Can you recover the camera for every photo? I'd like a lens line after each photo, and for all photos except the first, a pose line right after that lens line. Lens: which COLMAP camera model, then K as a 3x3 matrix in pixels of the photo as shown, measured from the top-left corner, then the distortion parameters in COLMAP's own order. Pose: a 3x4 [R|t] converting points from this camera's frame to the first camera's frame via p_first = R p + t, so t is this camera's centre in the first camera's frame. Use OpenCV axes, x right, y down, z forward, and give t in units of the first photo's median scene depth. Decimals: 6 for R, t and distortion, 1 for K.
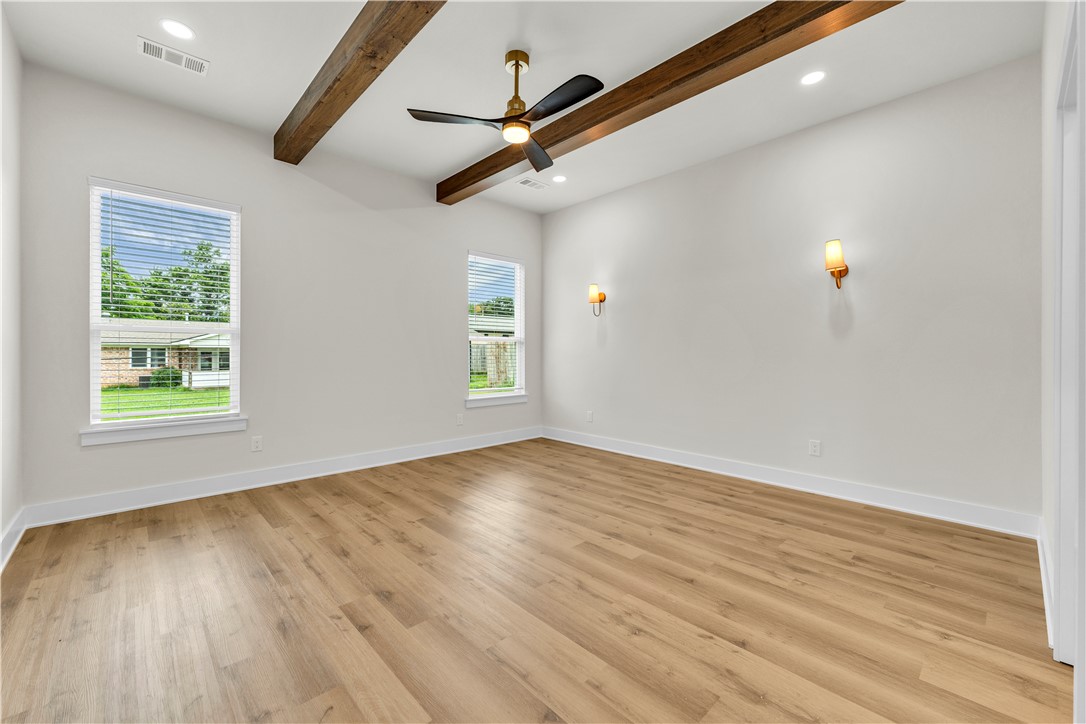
lens RADIAL K [[439.0, 0, 538.7], [0, 439.0, 356.2], [0, 0, 1]] dist [0.005360, -0.001452]
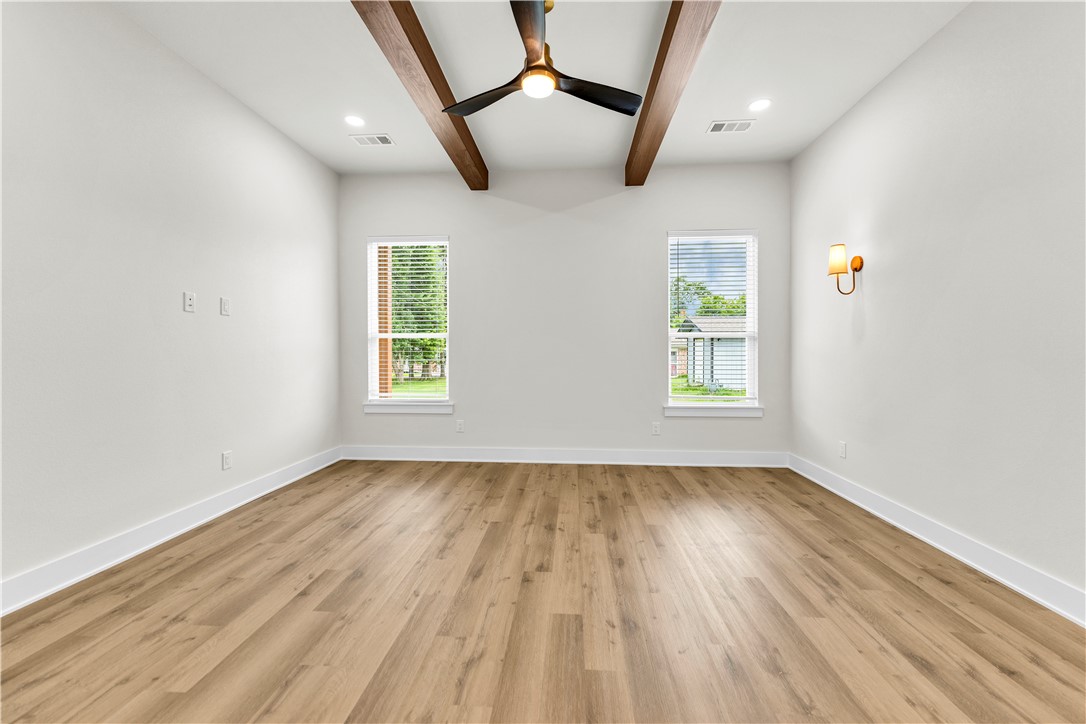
lens RADIAL K [[439.0, 0, 542.9], [0, 439.0, 357.5], [0, 0, 1]] dist [0.005360, -0.001452]
pose [[0.680728, 0.007074, -0.732502, 0.435105], [-0.004266, 0.999975, 0.005694, -0.000925], [0.732524, -0.000751, 0.680741, 0.347031]]
